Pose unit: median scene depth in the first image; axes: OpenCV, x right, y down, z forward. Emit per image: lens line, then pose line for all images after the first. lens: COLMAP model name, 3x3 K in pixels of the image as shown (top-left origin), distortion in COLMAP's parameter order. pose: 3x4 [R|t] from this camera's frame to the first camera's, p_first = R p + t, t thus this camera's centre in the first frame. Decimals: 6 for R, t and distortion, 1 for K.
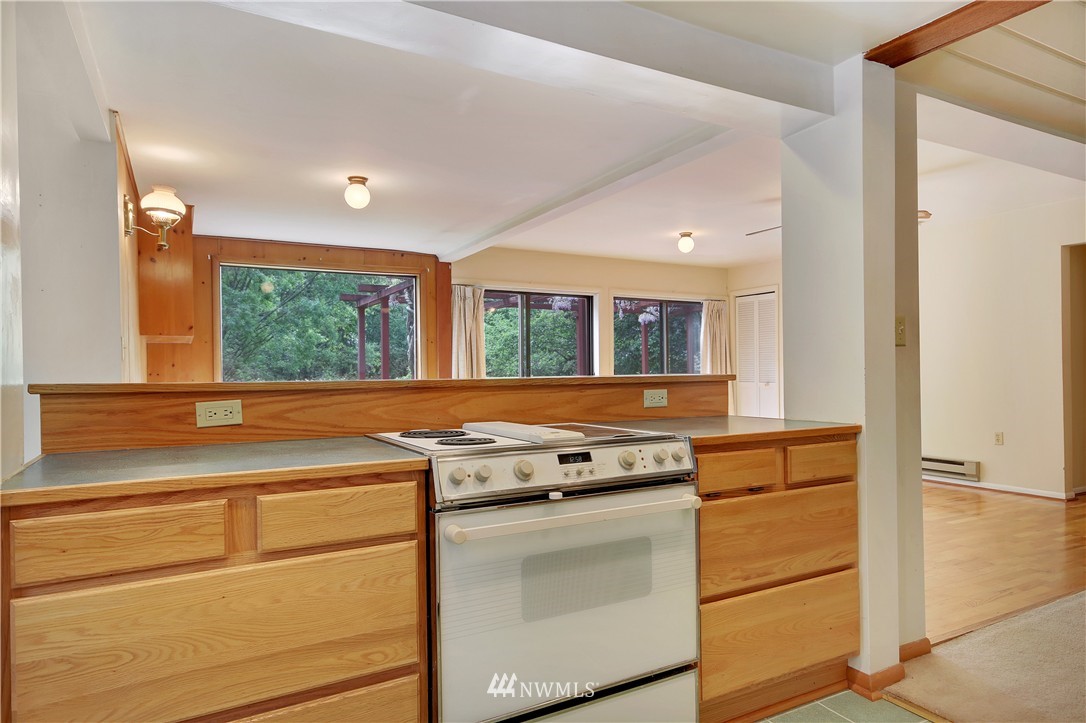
lens RADIAL K [[661.6, 0, 534.1], [0, 661.6, 367.5], [0, 0, 1]] dist [0.008783, 0.011977]
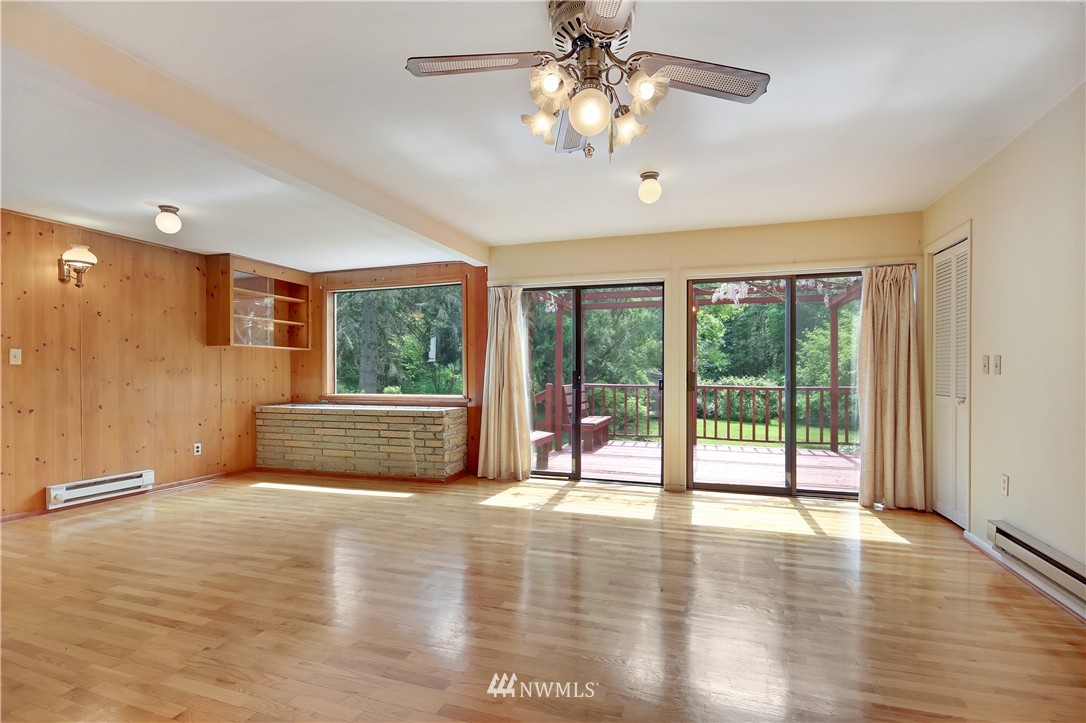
lens RADIAL K [[505.6, 0, 545.3], [0, 505.6, 375.2], [0, 0, 1]] dist [0.002143, -0.006503]
pose [[0.679298, 0.015083, -0.733707, 1.746194], [-0.002053, 0.999824, 0.018653, -0.016205], [0.733860, -0.011165, 0.679209, 1.822406]]
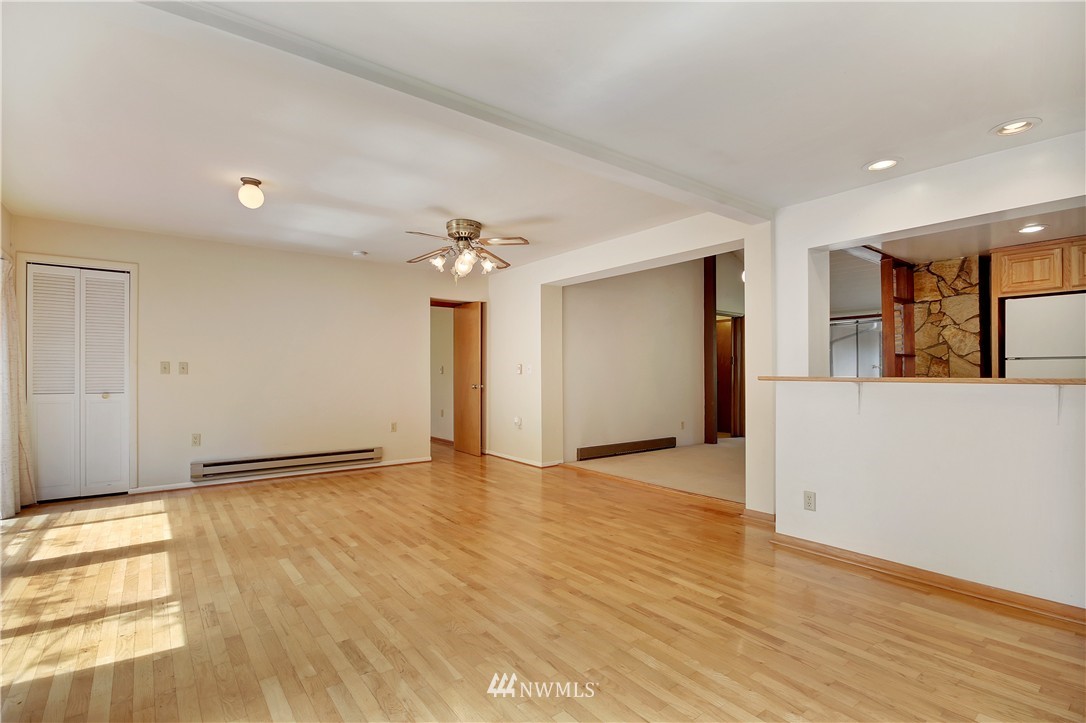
lens RADIAL K [[505.6, 0, 543.5], [0, 505.6, 370.9], [0, 0, 1]] dist [0.002143, -0.006503]
pose [[-0.156246, 0.018072, 0.987553, -1.127017], [-0.002862, 0.999820, -0.018749, 0.027946], [-0.987714, -0.005756, -0.156166, 2.504434]]
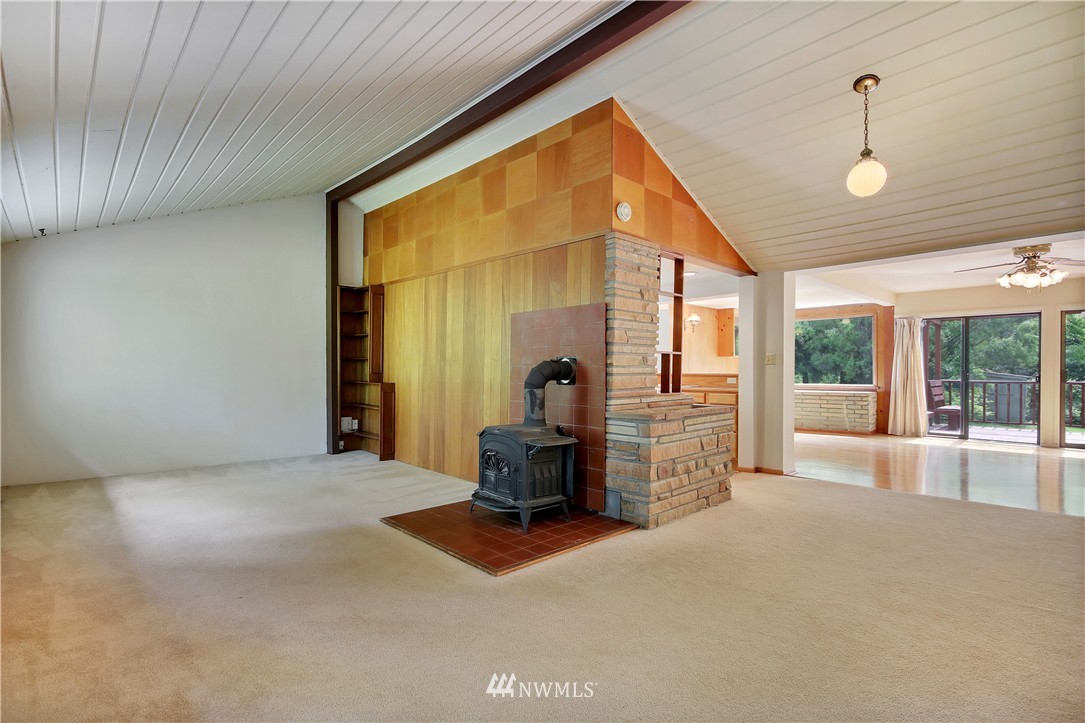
lens RADIAL K [[505.1, 0, 540.0], [0, 505.1, 376.1], [0, 0, 1]] dist [0.002143, -0.006503]
pose [[0.251577, 0.022035, -0.967586, 3.020959], [0.003162, 0.999717, 0.023588, -0.046865], [0.967832, -0.008993, 0.251436, -0.629315]]
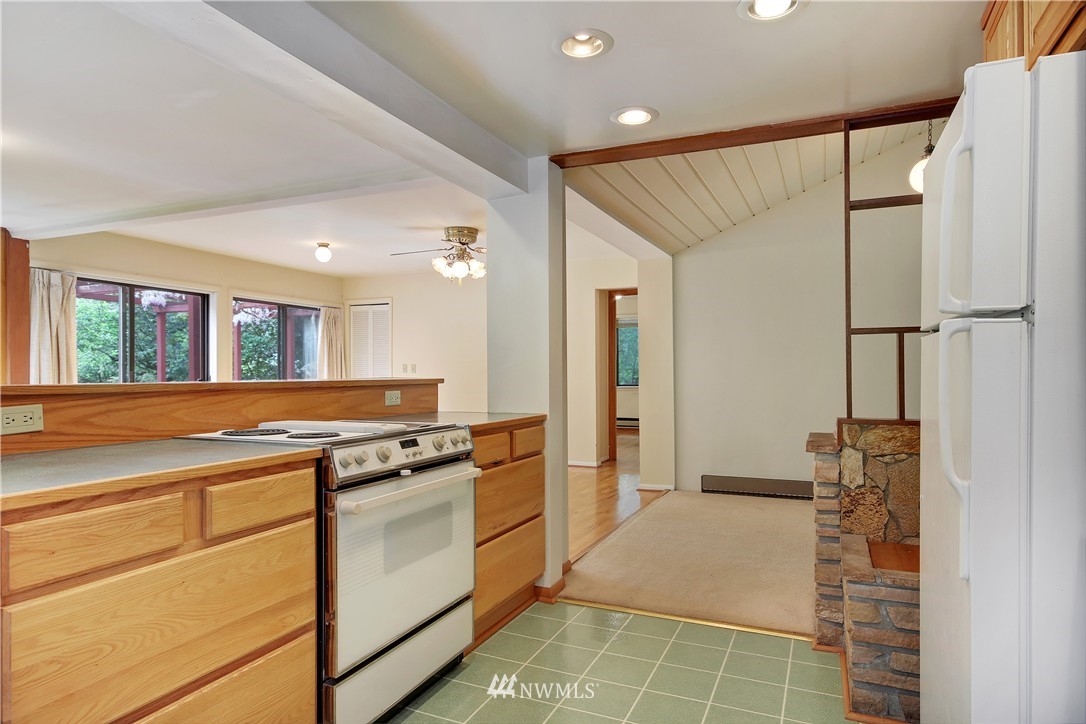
lens RADIAL K [[661.6, 0, 544.7], [0, 661.6, 365.1], [0, 0, 1]] dist [0.008783, 0.011977]
pose [[0.791506, 0.016027, 0.610951, -0.421721], [-0.009875, 0.999861, -0.013436, 0.000230], [-0.611082, 0.004601, 0.791554, -0.139578]]
